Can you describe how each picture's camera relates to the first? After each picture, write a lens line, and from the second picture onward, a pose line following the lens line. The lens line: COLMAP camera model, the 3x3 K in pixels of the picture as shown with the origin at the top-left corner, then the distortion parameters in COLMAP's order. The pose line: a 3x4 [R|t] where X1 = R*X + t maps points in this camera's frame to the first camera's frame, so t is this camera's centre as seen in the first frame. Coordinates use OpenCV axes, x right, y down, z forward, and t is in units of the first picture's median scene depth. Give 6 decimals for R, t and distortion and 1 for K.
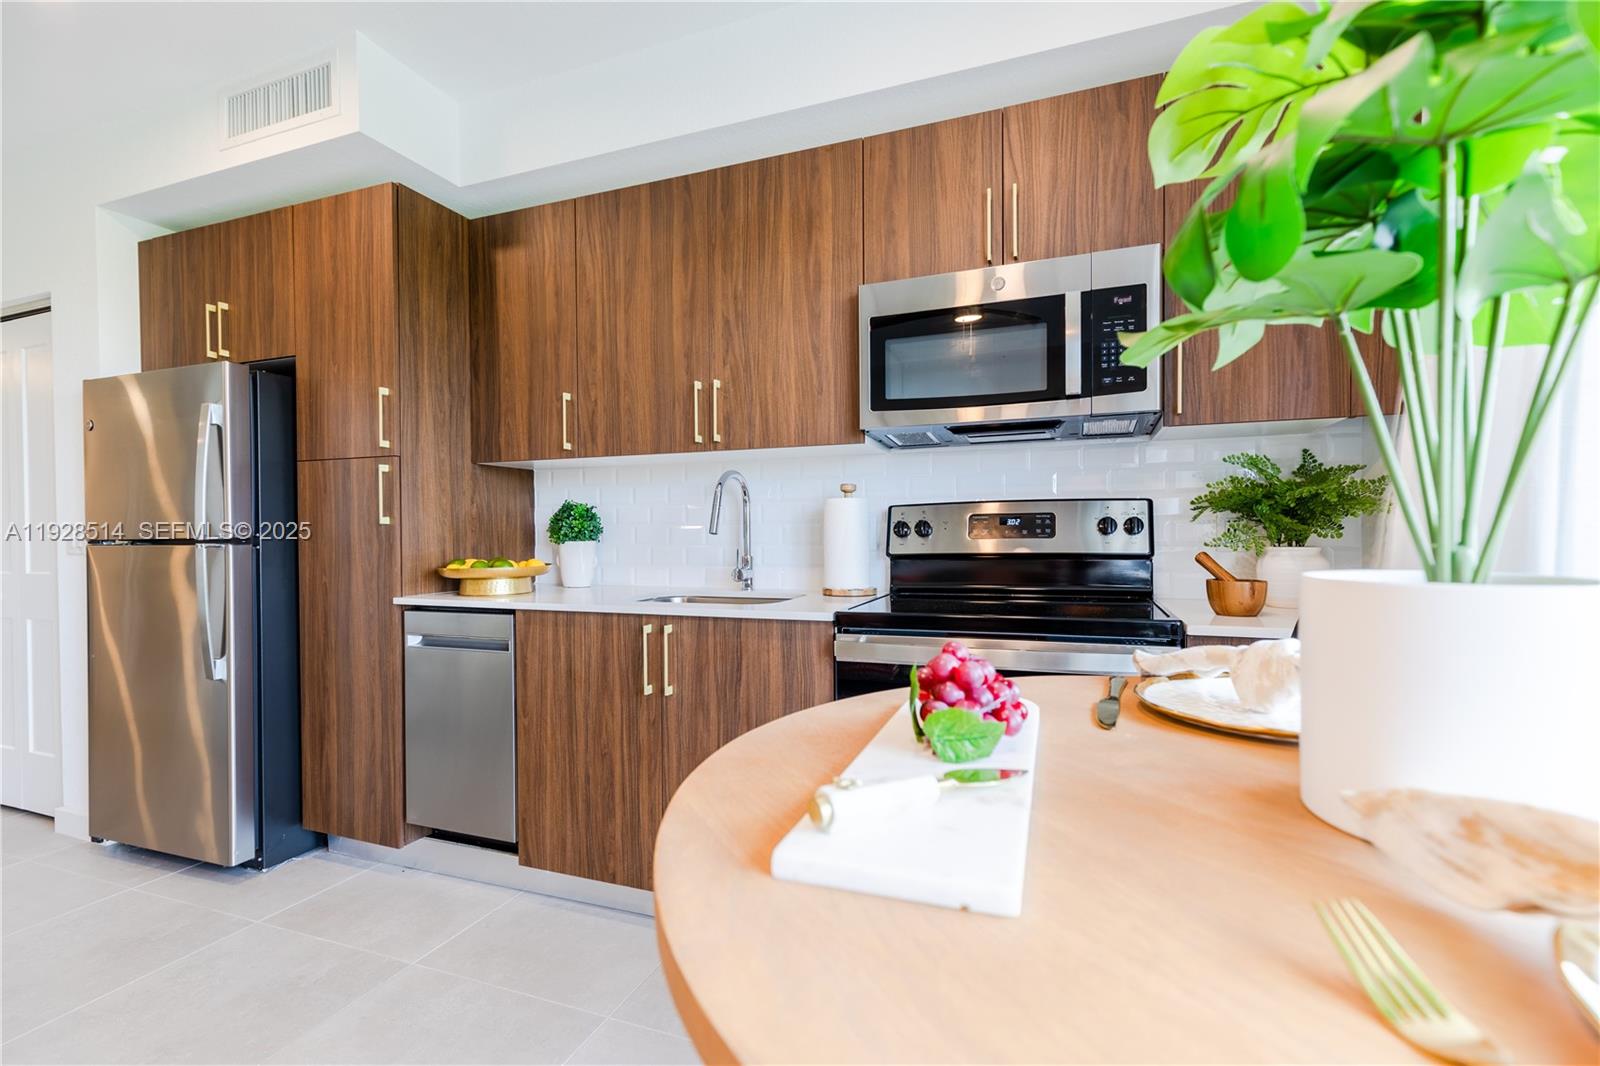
lens RADIAL K [[713.7, 0, 798.8], [0, 713.7, 542.4], [0, 0, 1]] dist [0.004348, -0.000666]
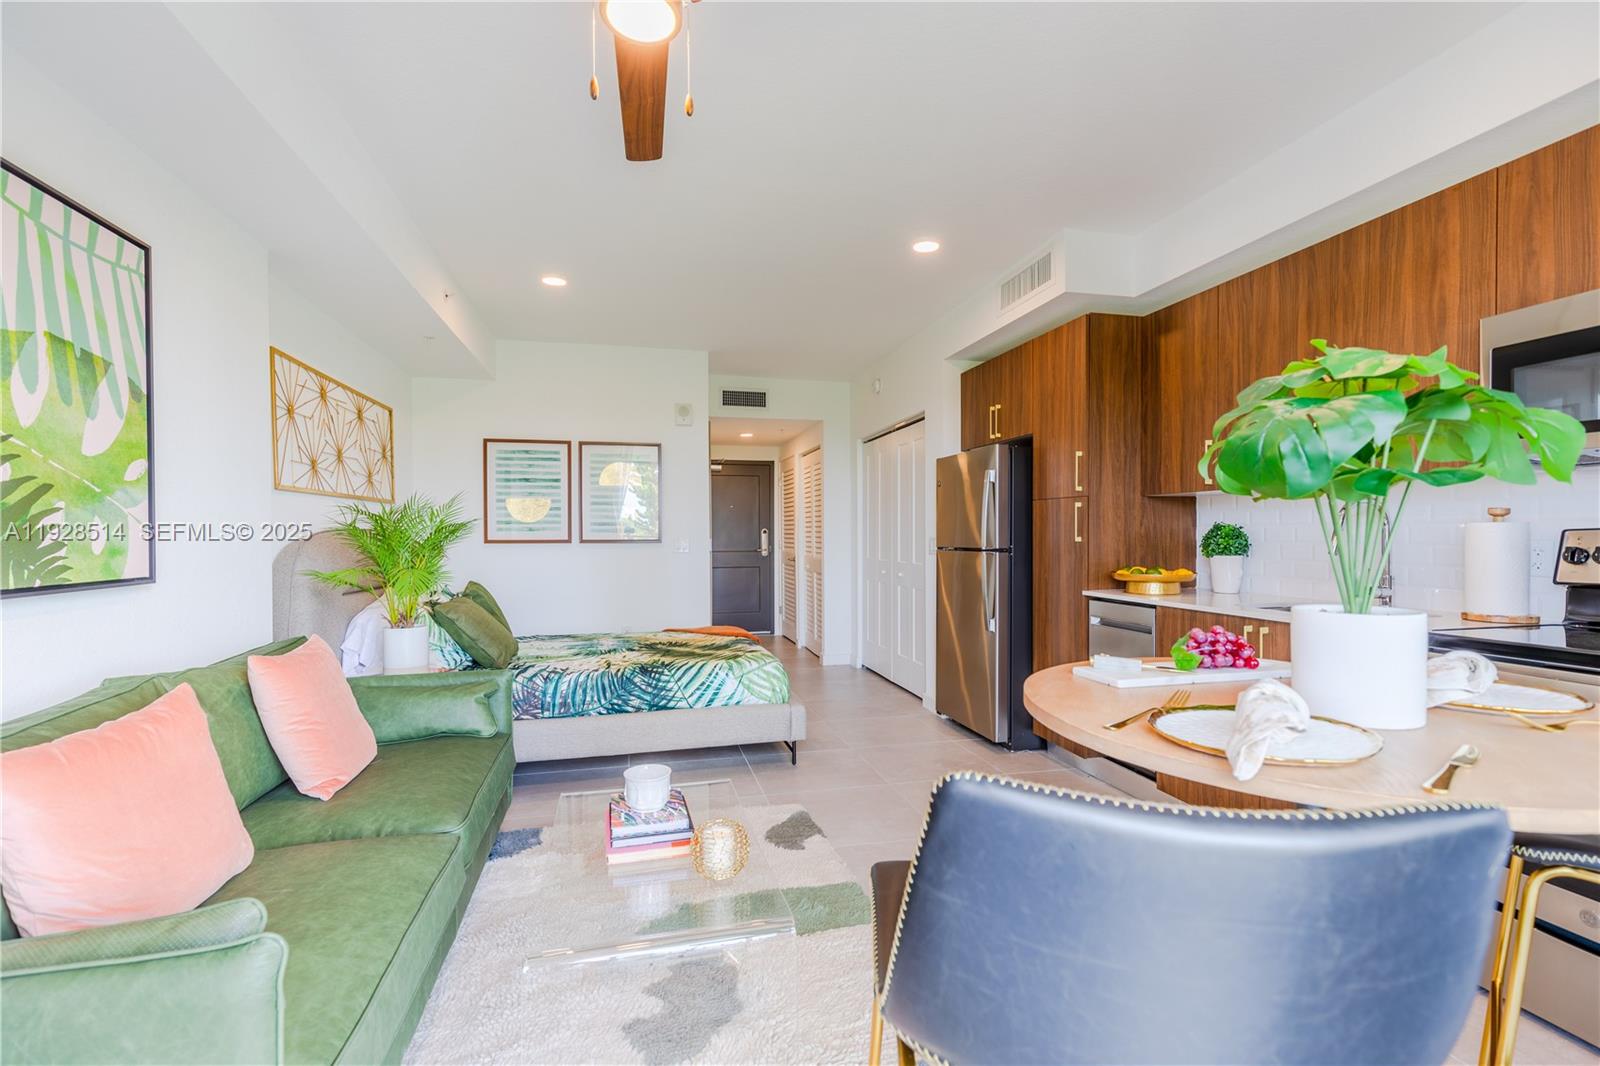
lens RADIAL K [[713.7, 0, 798.8], [0, 713.7, 542.4], [0, 0, 1]] dist [0.004348, -0.000666]
pose [[0.560859, 0.015237, -0.827771, 0.331600], [-0.011797, 0.999876, 0.010412, -0.031898], [0.827828, 0.003926, 0.560969, -0.328492]]
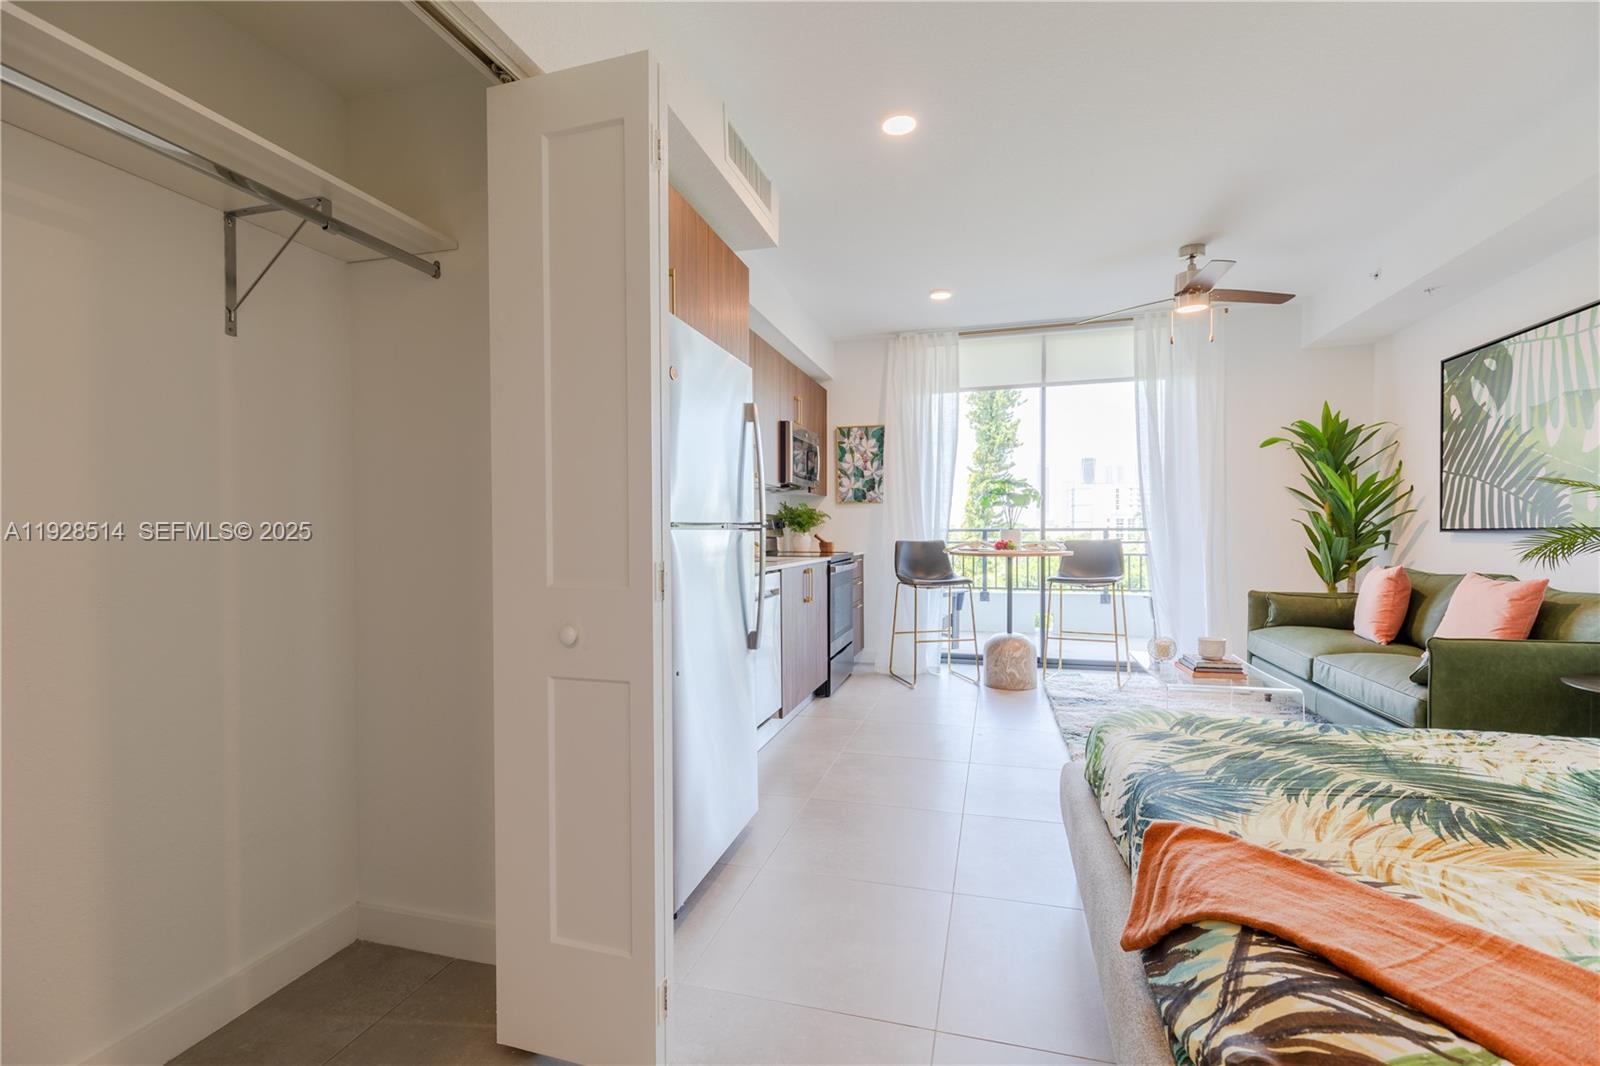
lens RADIAL K [[713.7, 0, 798.8], [0, 713.7, 542.4], [0, 0, 1]] dist [0.004348, -0.000666]
pose [[-0.088297, -0.006653, 0.996072, -1.875487], [0.018606, 0.999792, 0.008327, 0.017247], [-0.995920, 0.019268, -0.088155, 0.993003]]
